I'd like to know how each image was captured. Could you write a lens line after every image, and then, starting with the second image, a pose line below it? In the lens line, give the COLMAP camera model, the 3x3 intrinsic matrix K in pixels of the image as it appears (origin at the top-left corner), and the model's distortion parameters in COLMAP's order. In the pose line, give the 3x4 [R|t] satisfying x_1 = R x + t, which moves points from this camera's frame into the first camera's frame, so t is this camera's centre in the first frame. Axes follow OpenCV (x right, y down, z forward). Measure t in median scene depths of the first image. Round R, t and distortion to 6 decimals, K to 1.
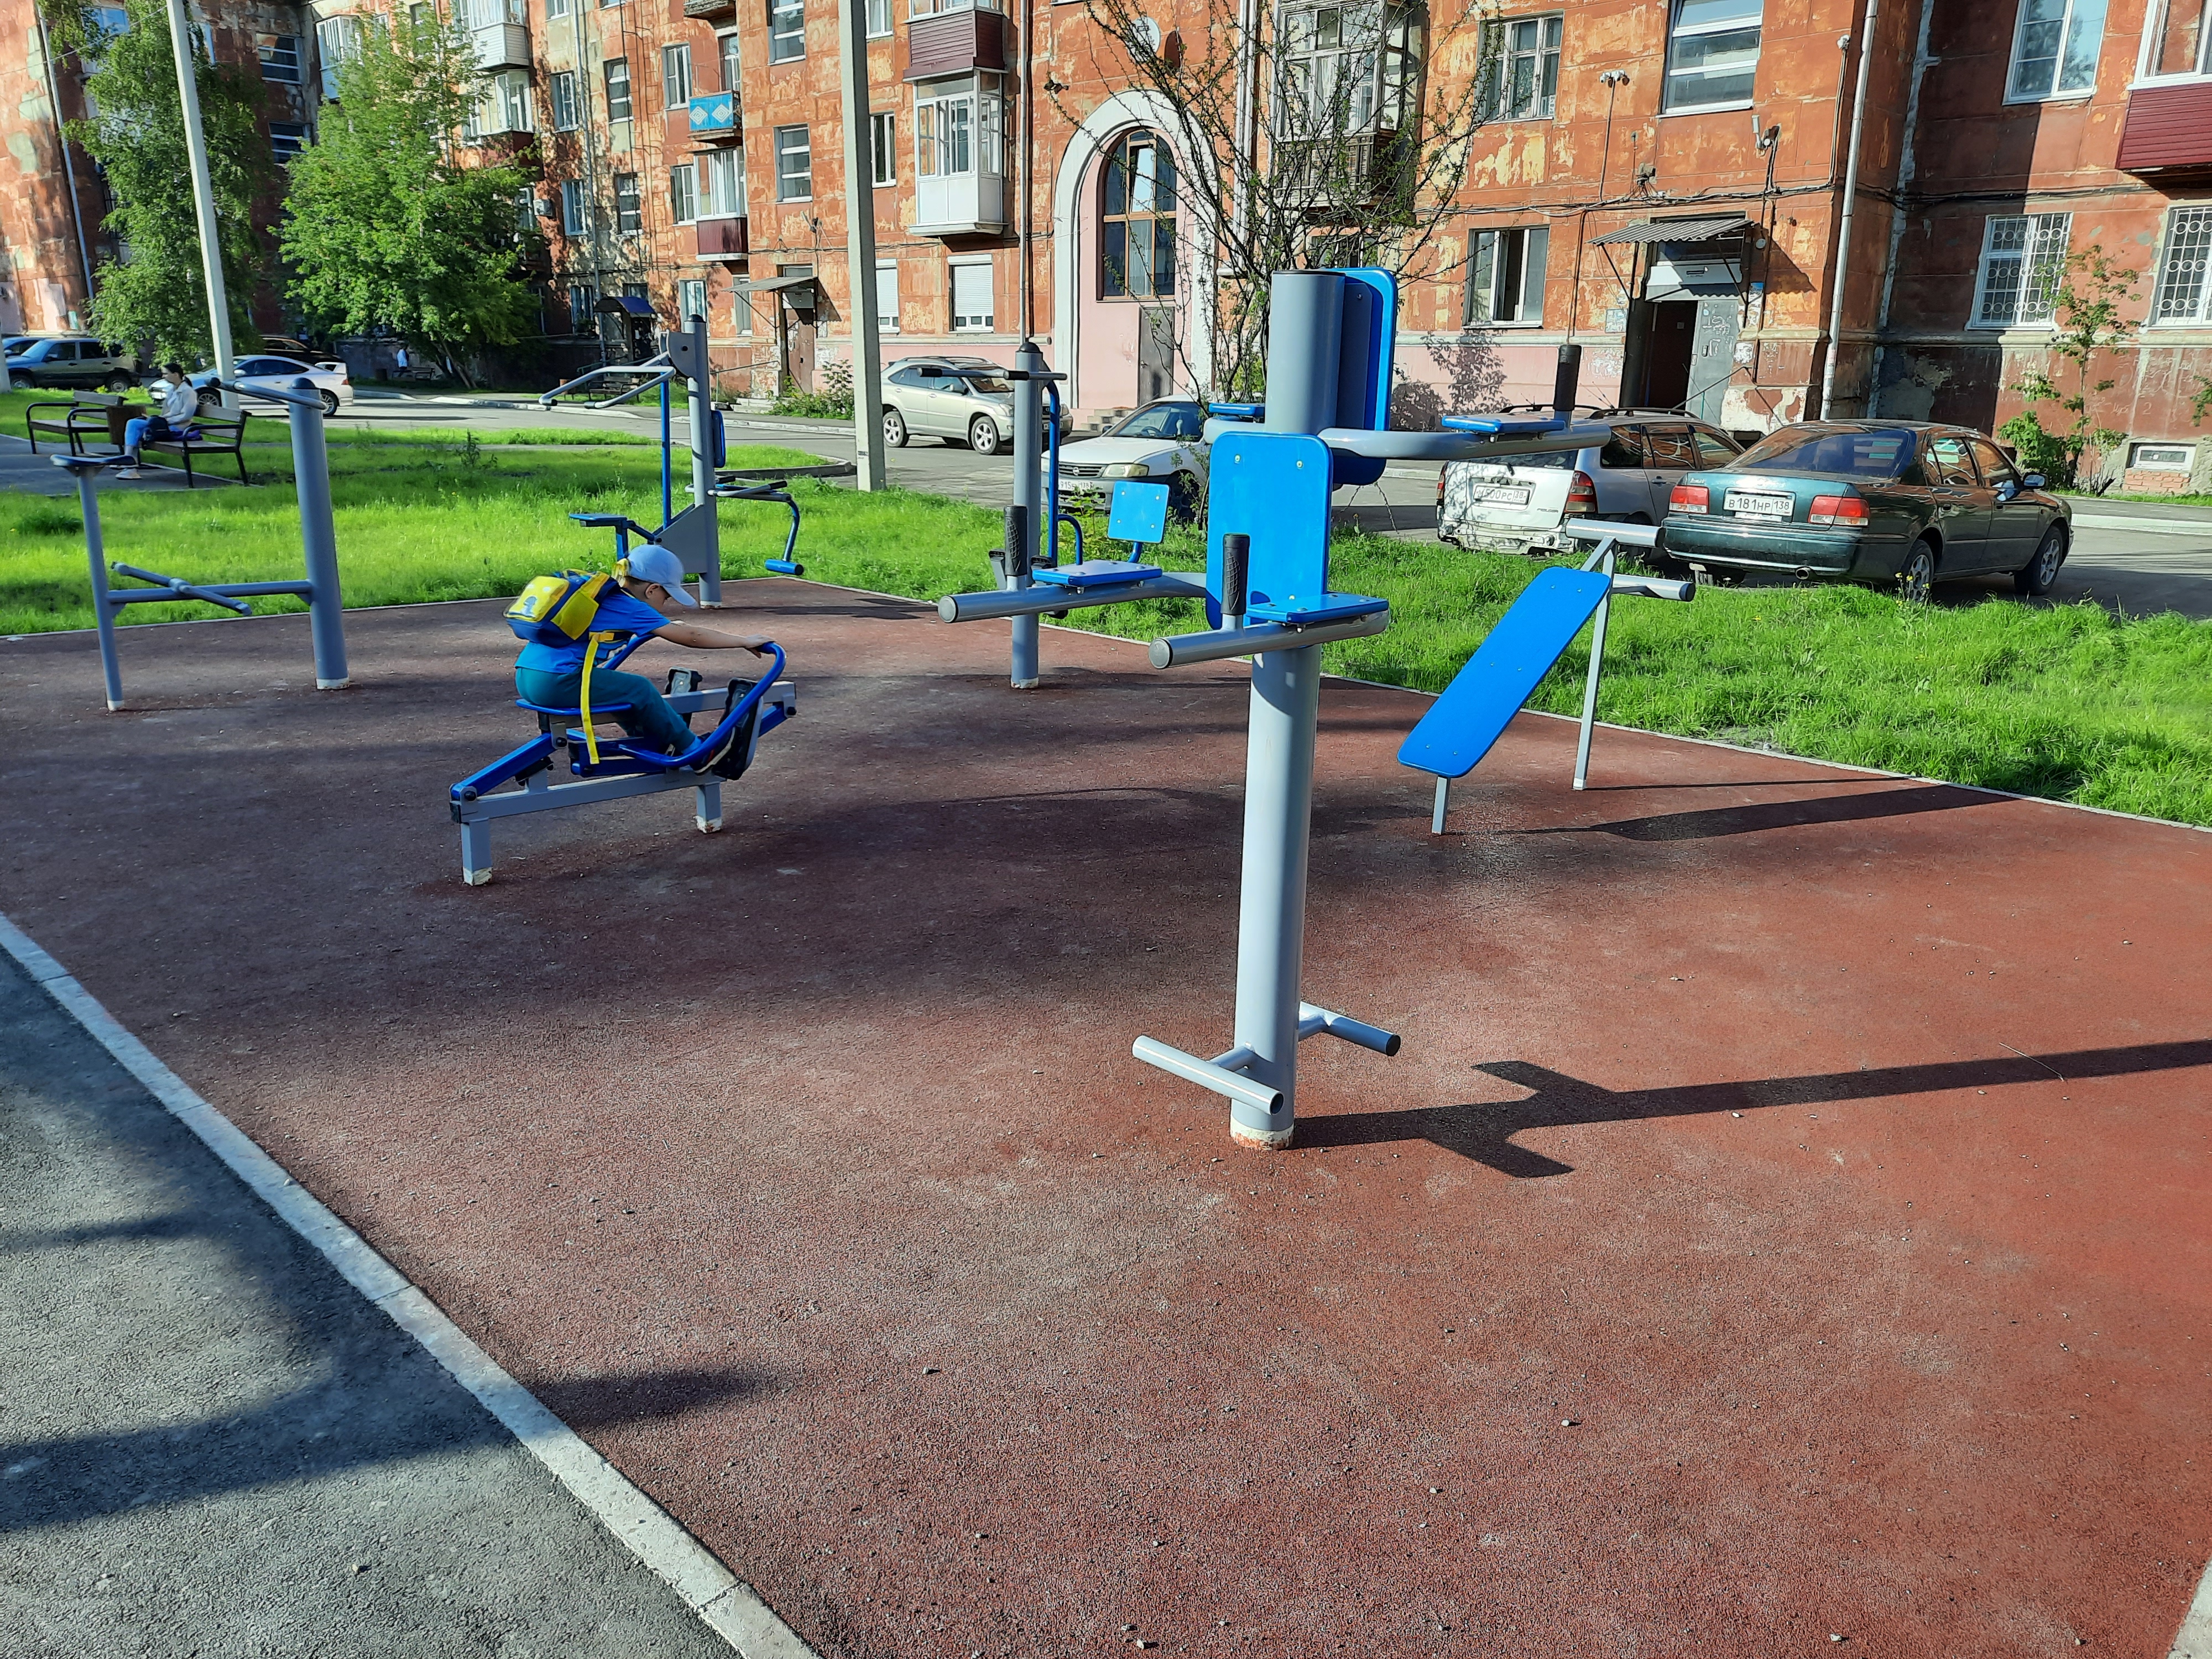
lens RADIAL K [[1636.4, 0, 1106.0], [0, 1636.4, 829.5], [0, 0, 1]] dist [0.032296, -0.011150]
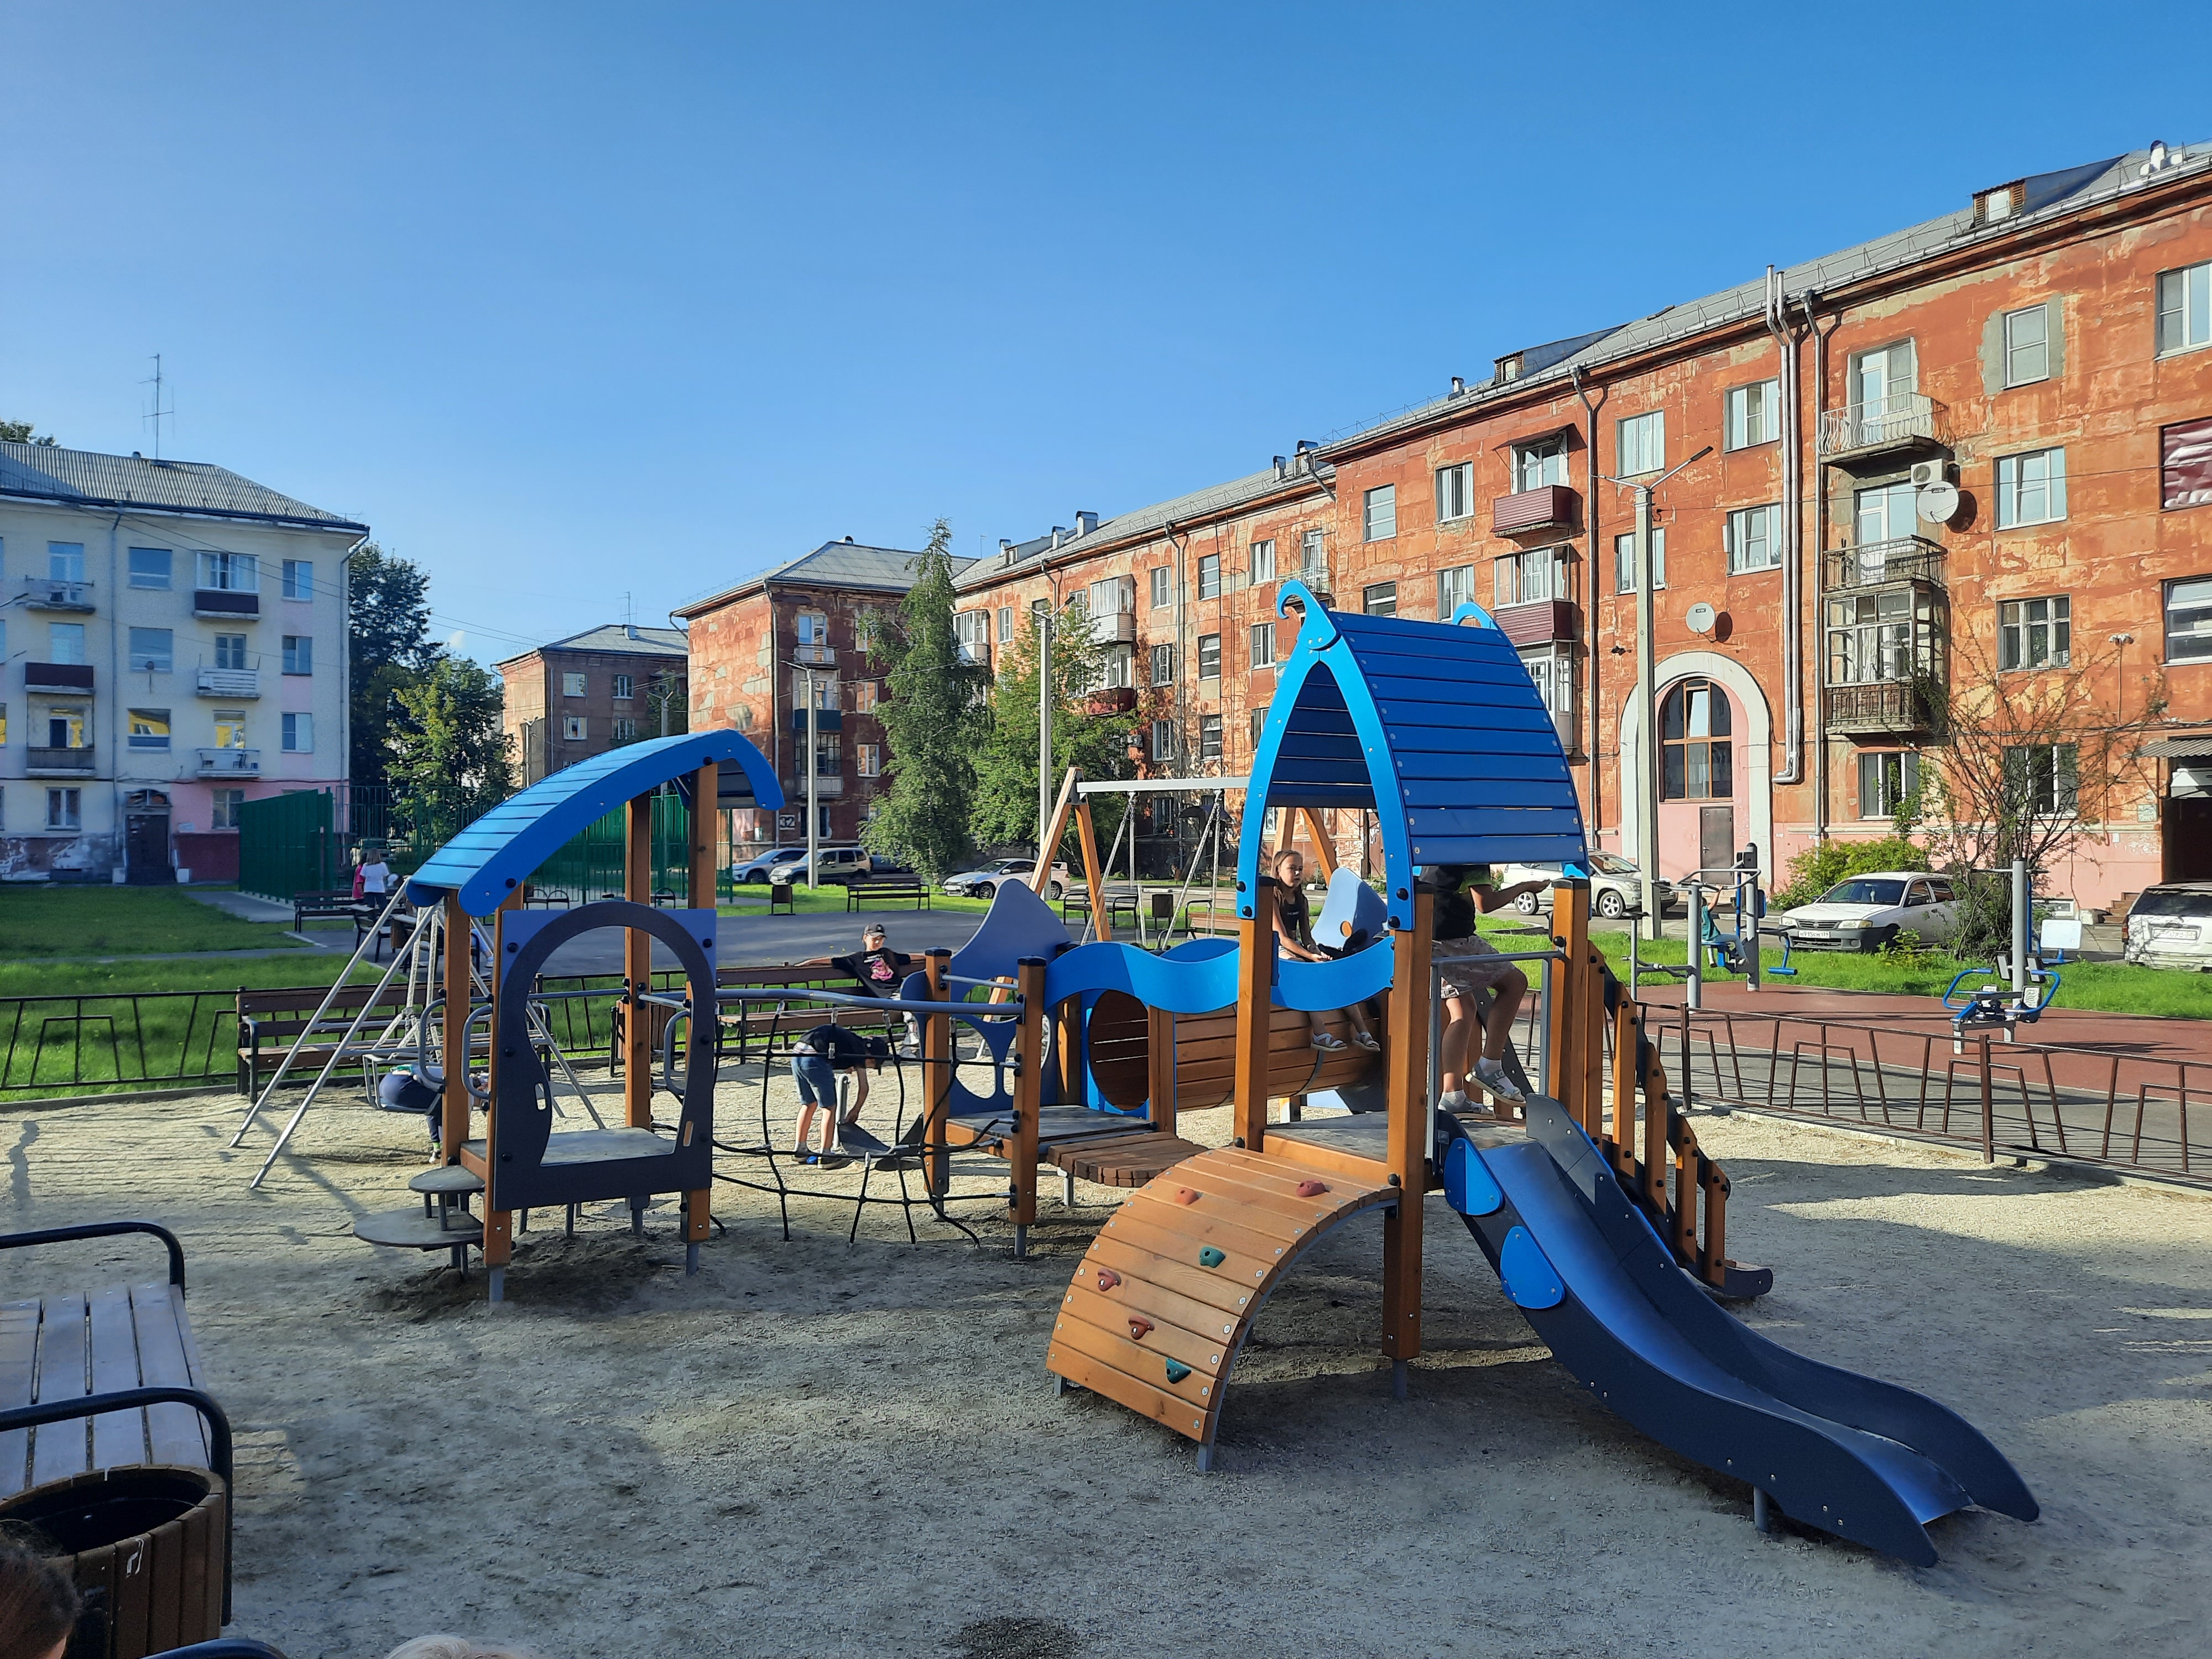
lens RADIAL K [[1587.4, 0, 1106.0], [0, 1587.4, 829.5], [0, 0, 1]] dist [0.005005, -0.005441]
pose [[0.976125, -0.020983, -0.216194, -0.167072], [-0.041326, 0.959203, -0.279683, 0.063912], [0.213242, 0.281940, 0.935434, -0.252521]]
